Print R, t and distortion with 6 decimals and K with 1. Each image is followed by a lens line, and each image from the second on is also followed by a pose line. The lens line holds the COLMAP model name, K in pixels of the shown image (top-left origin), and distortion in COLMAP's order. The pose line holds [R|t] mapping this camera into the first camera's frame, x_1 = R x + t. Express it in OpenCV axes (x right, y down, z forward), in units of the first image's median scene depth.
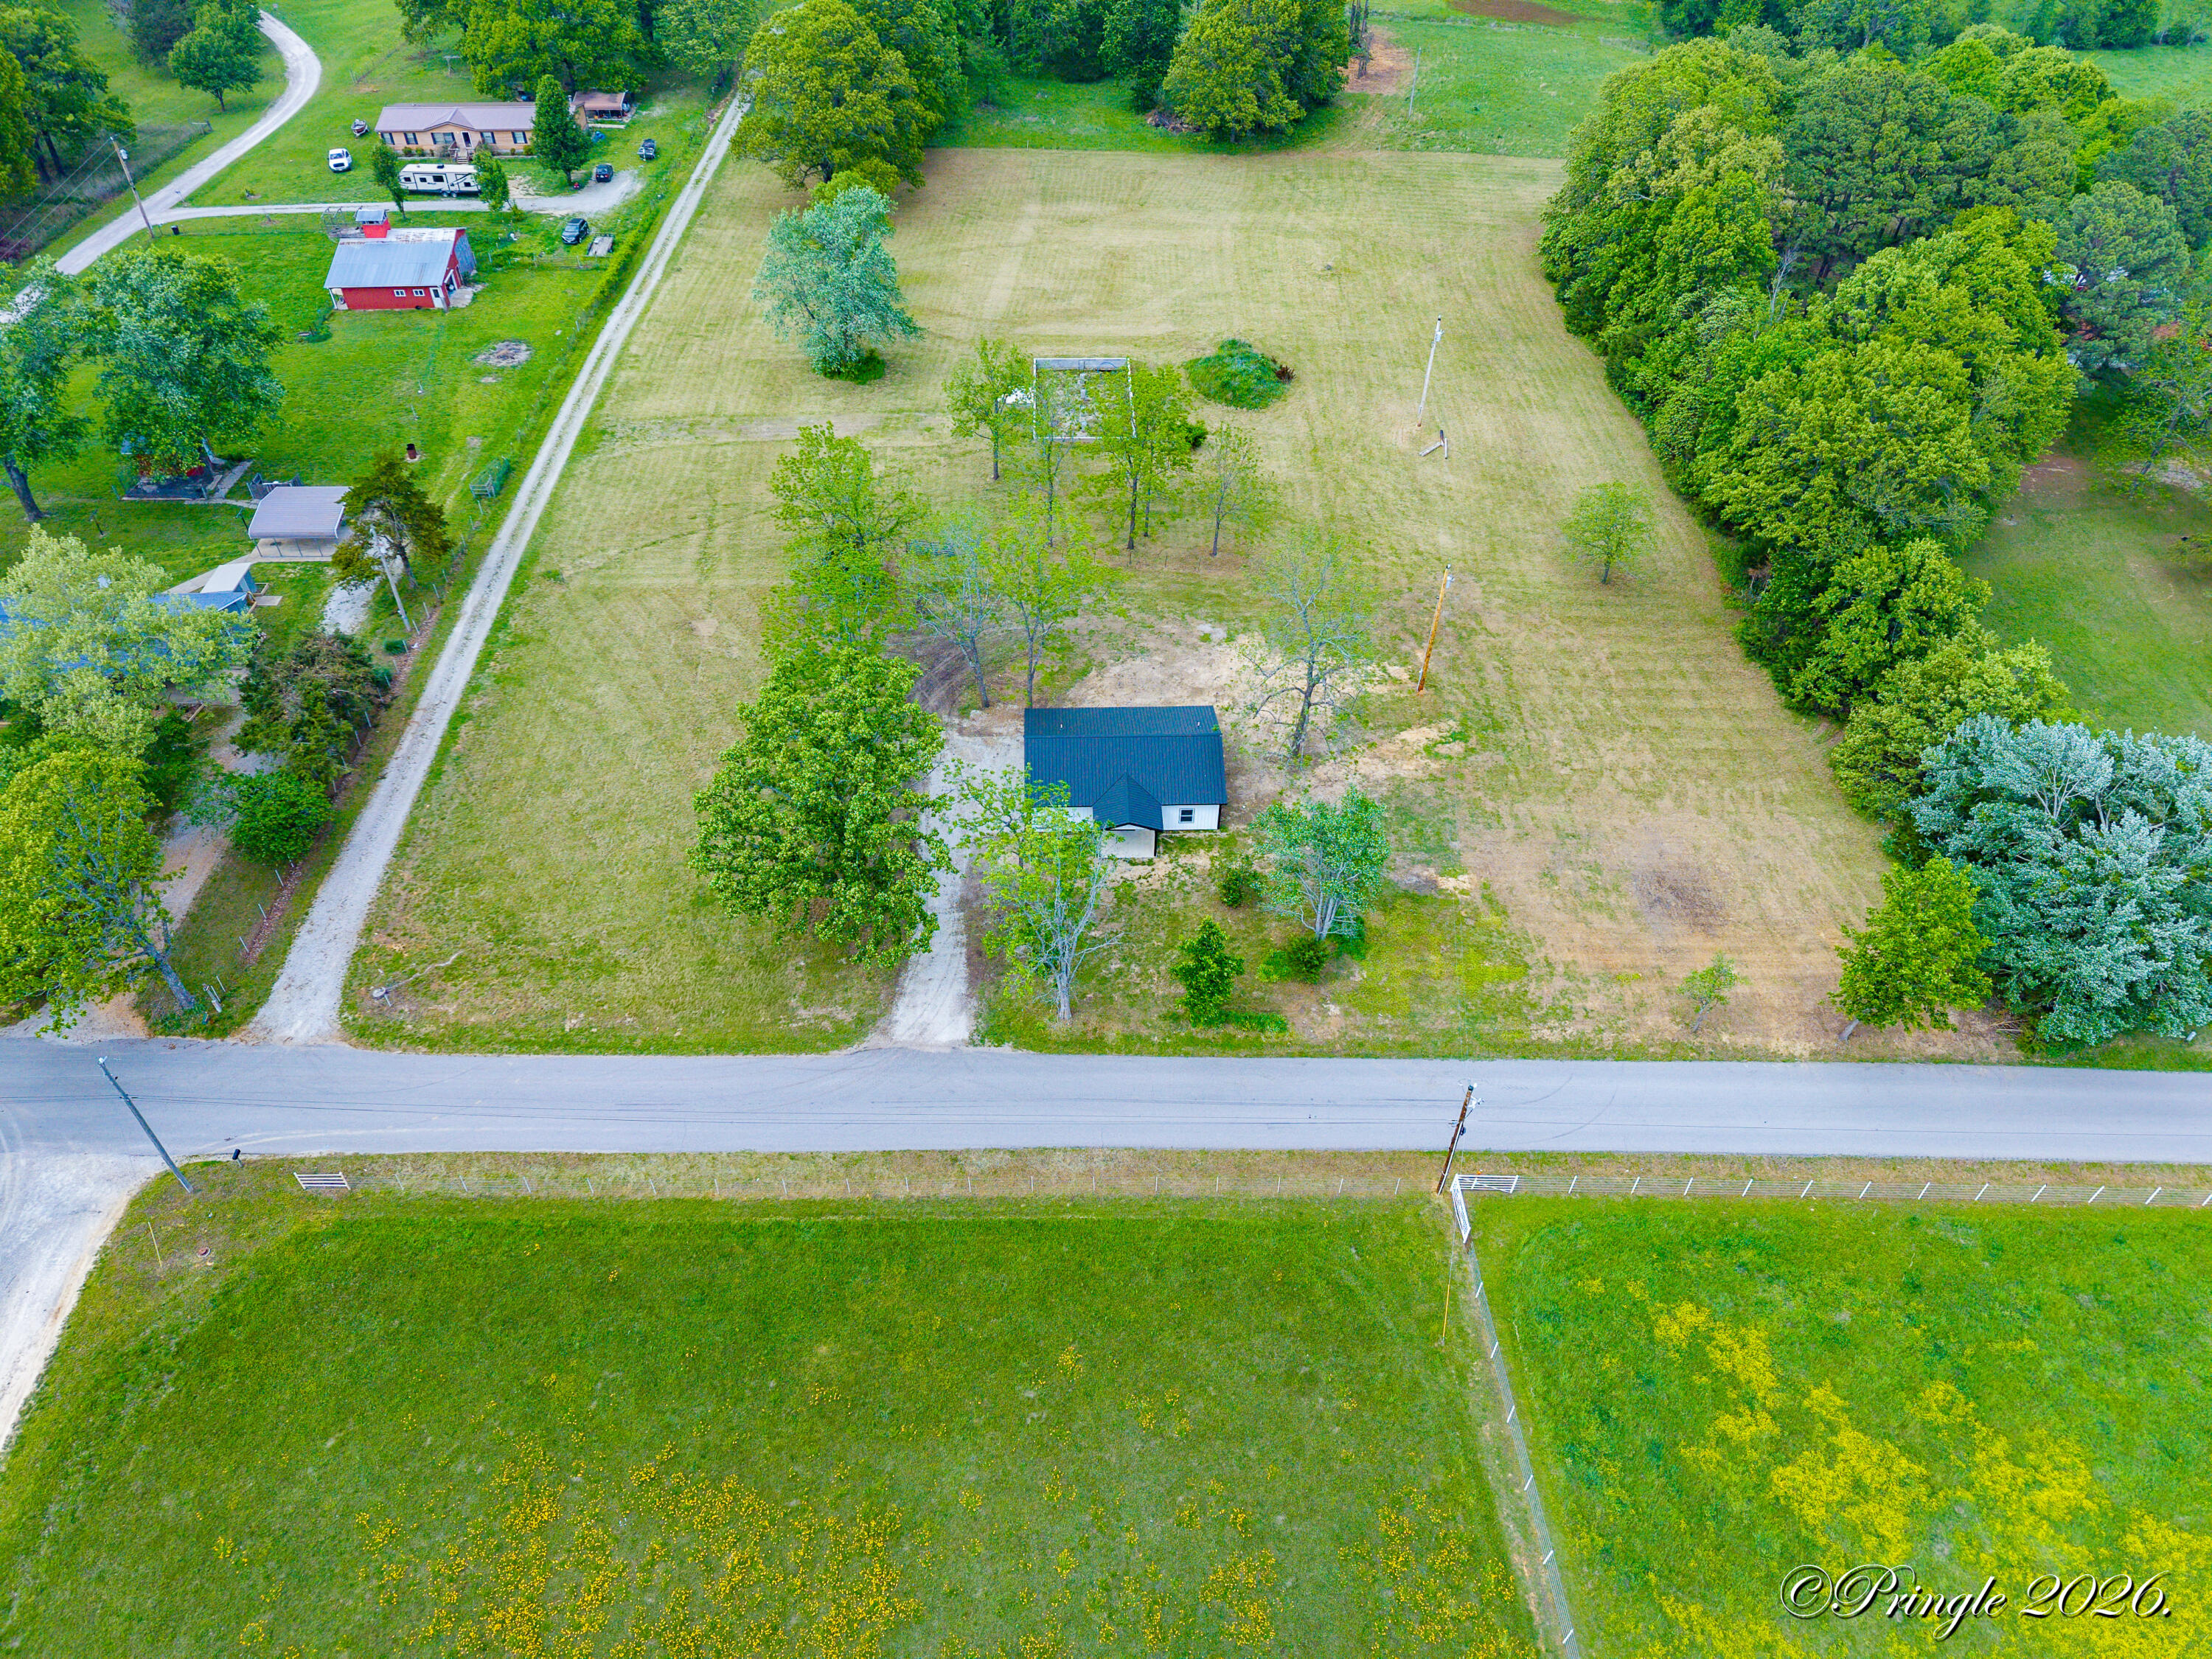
lens RADIAL K [[1468.1, 0, 1092.5], [0, 1468.1, 827.6], [0, 0, 1]] dist [0.037218, -0.037992]
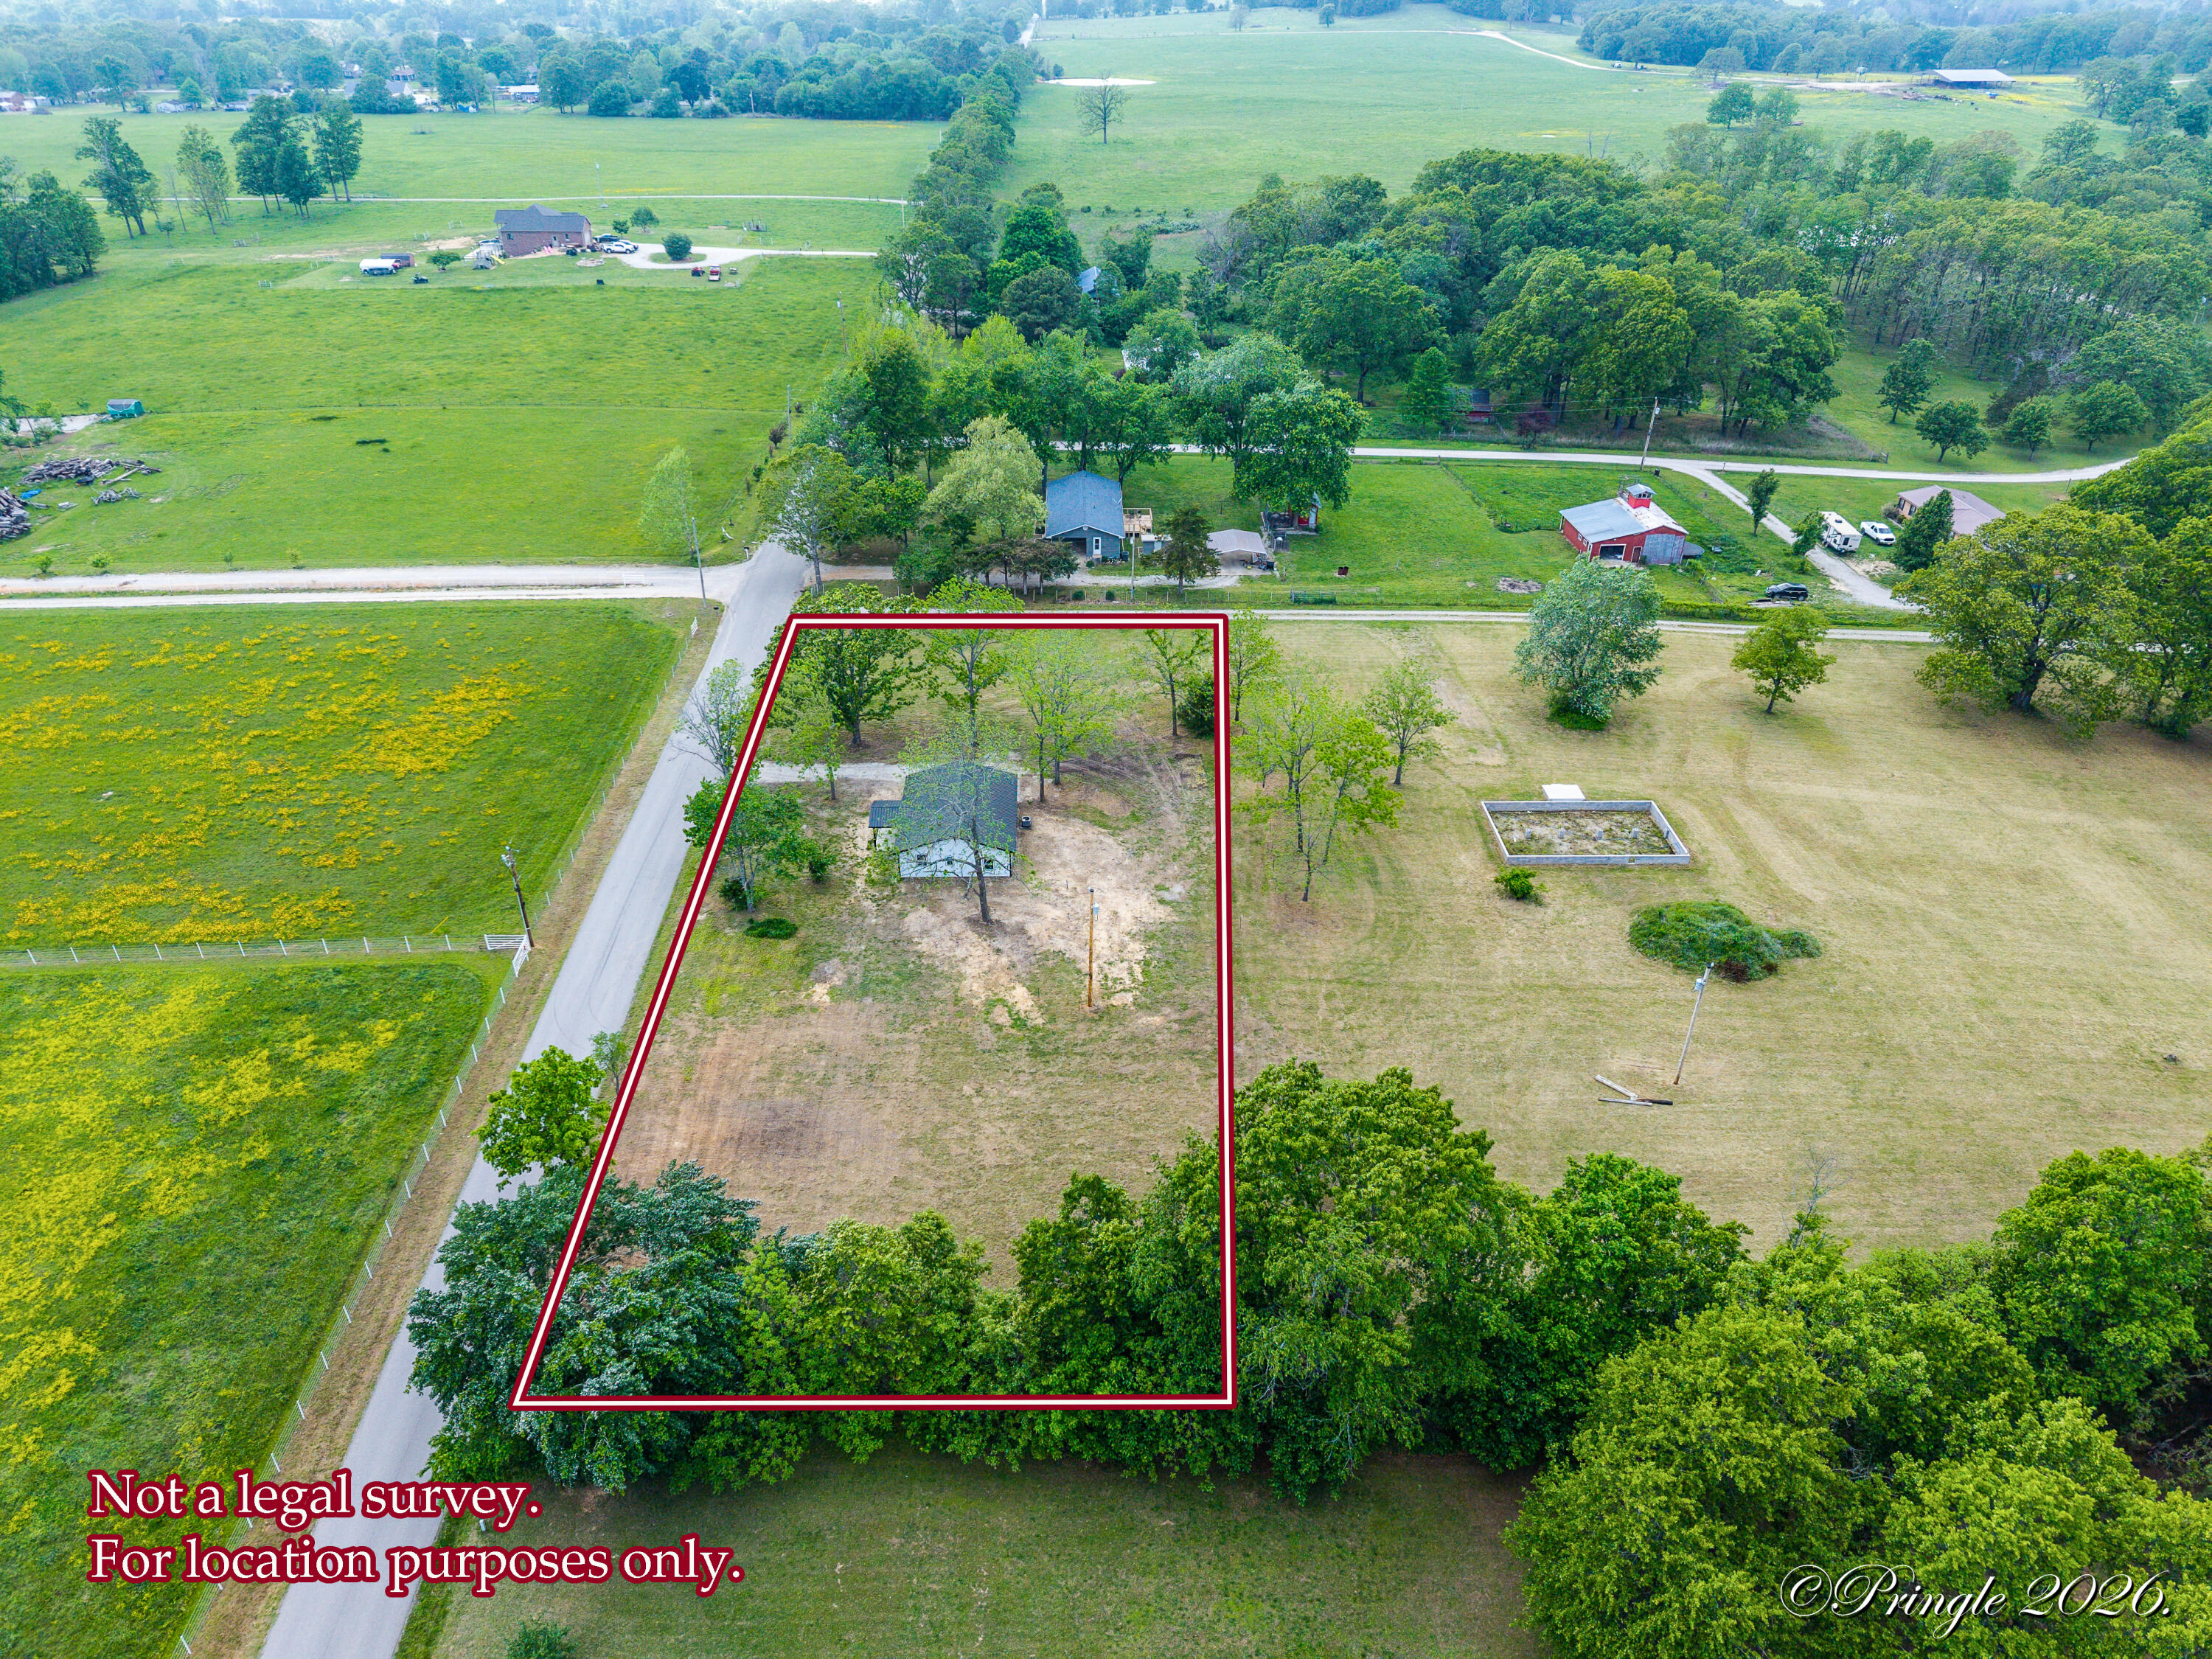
lens RADIAL K [[1468.1, 0, 1092.5], [0, 1468.1, 827.6], [0, 0, 1]] dist [0.037218, -0.037992]
pose [[-0.004528, 0.512193, -0.858859, 1.306943], [-0.694766, 0.616111, 0.371089, -0.693251], [0.719222, 0.598386, 0.353064, 0.731414]]
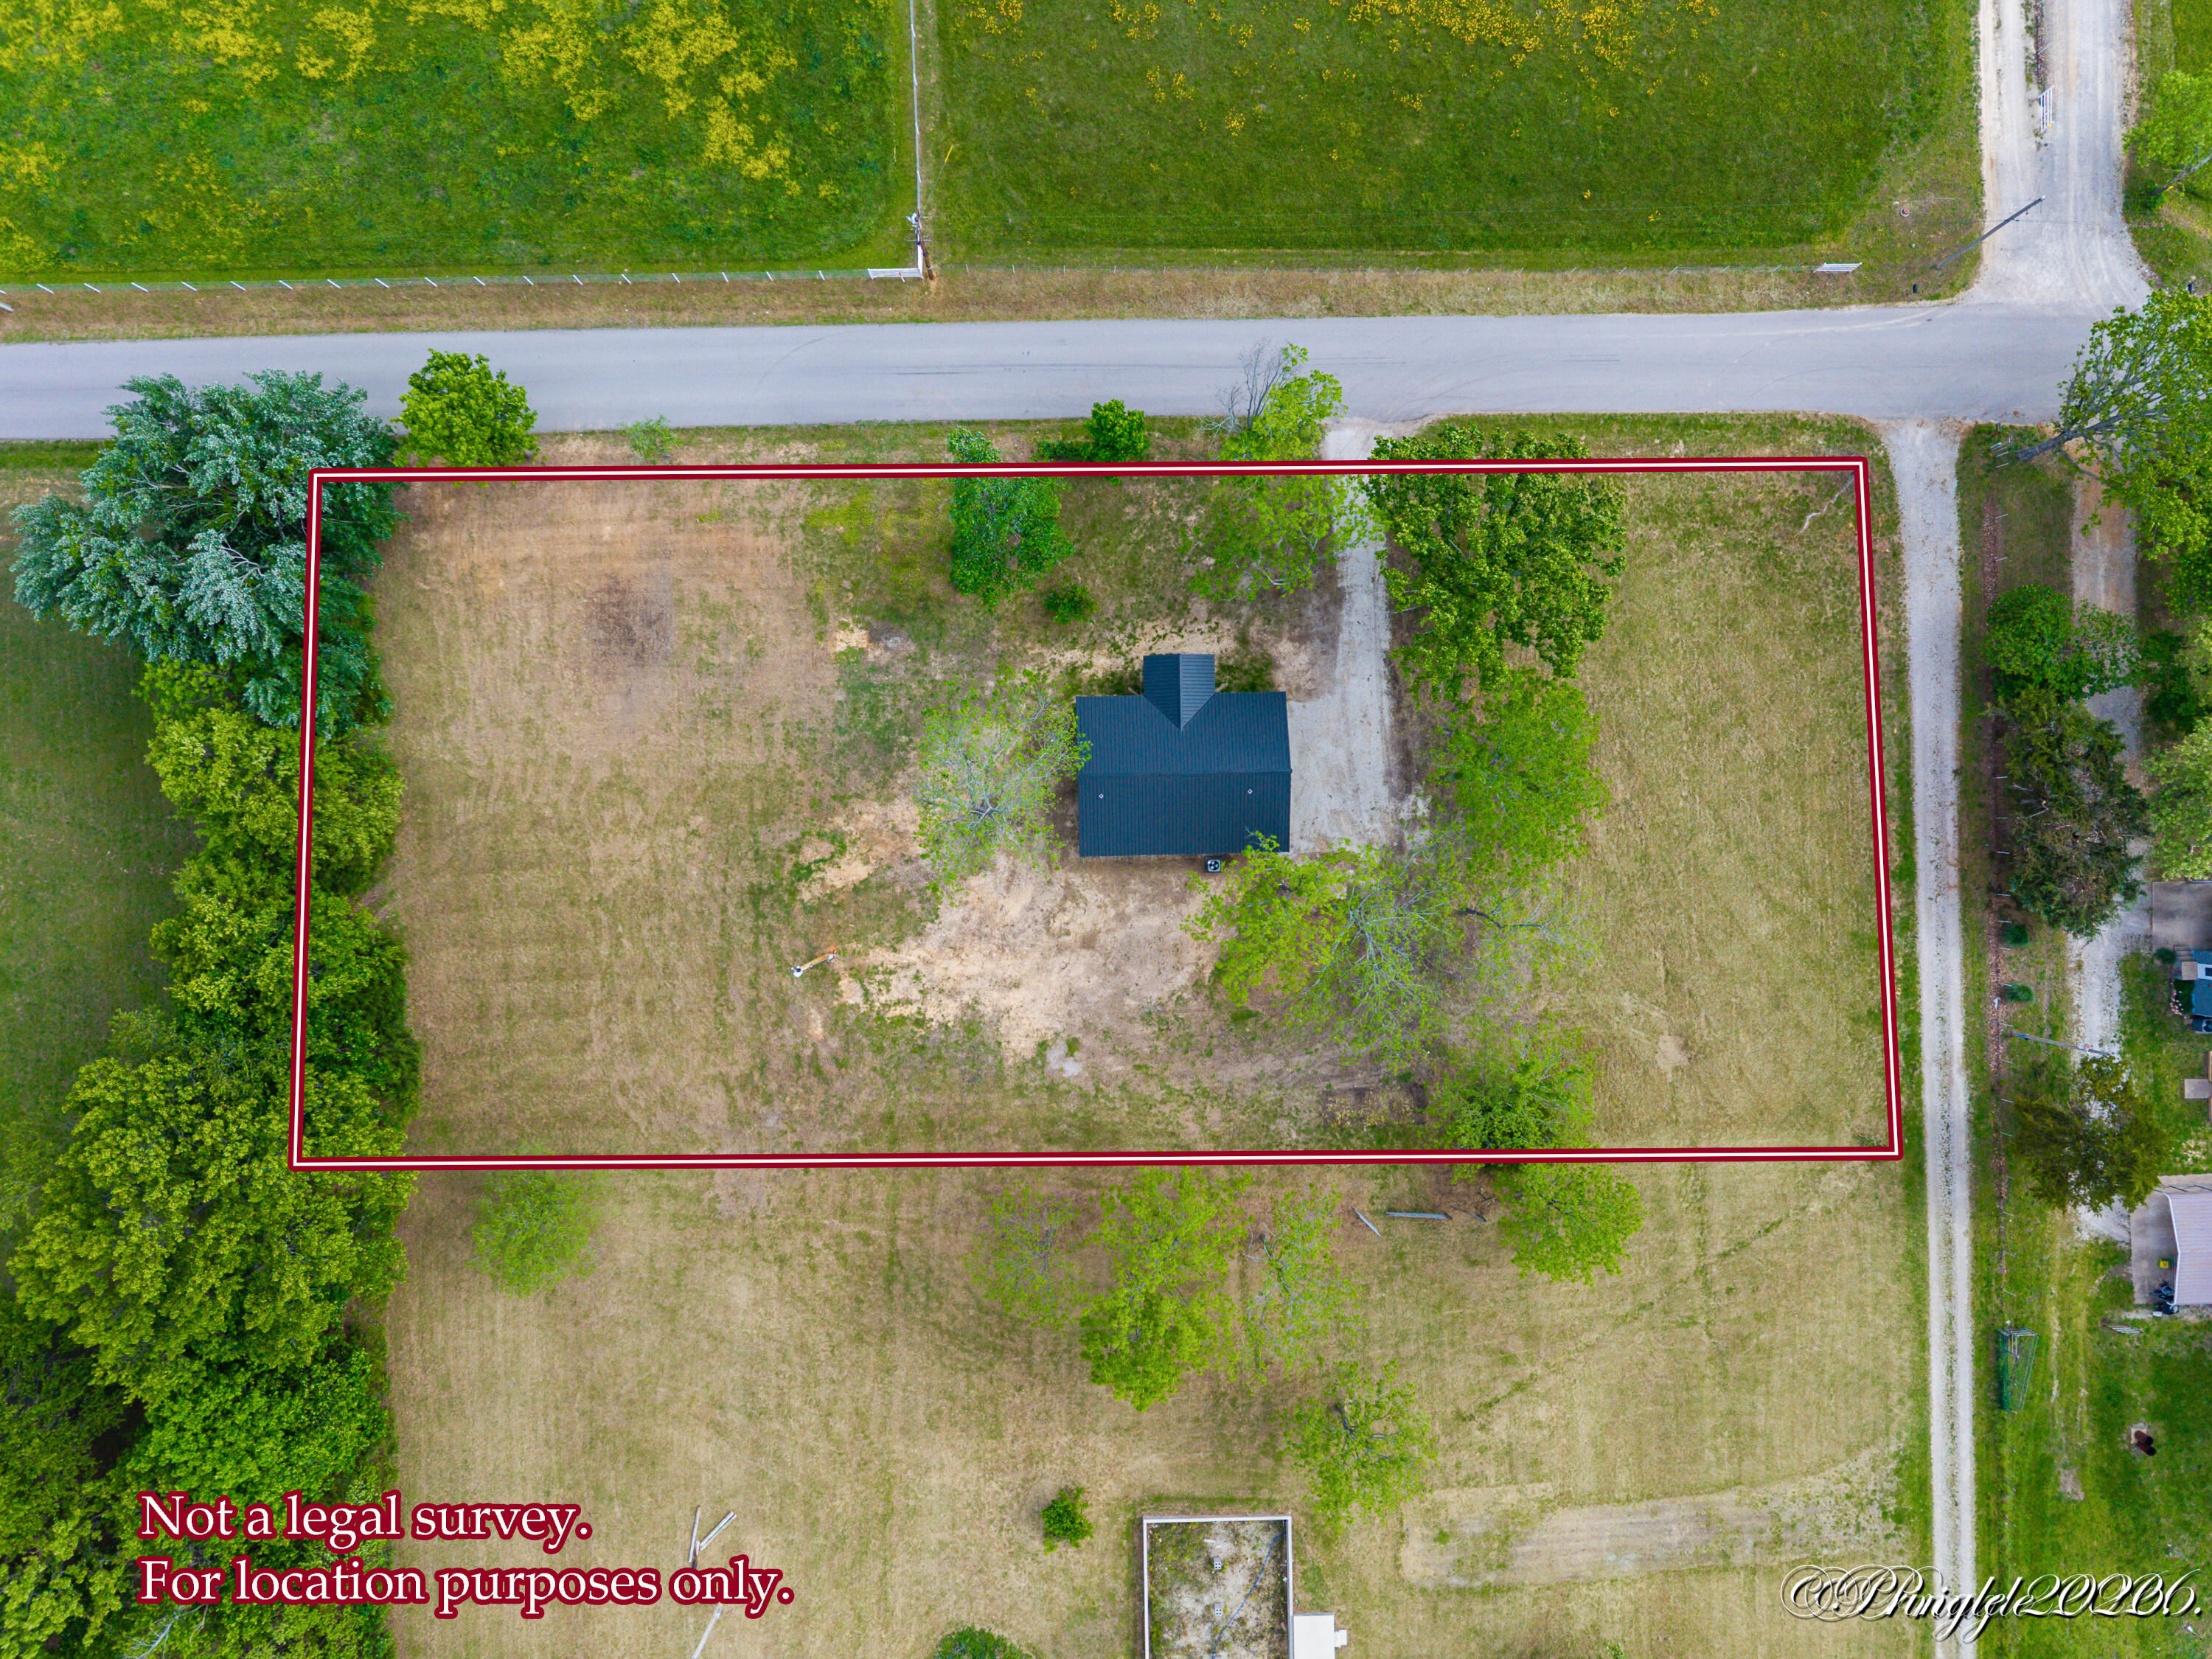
lens RADIAL K [[1468.1, 0, 1092.5], [0, 1468.1, 827.6], [0, 0, 1]] dist [0.037218, -0.037992]
pose [[-0.999631, -0.008043, -0.025964, 0.117591], [-0.013366, -0.686279, 0.727216, -0.862194], [-0.023668, 0.727294, 0.685918, 0.443087]]
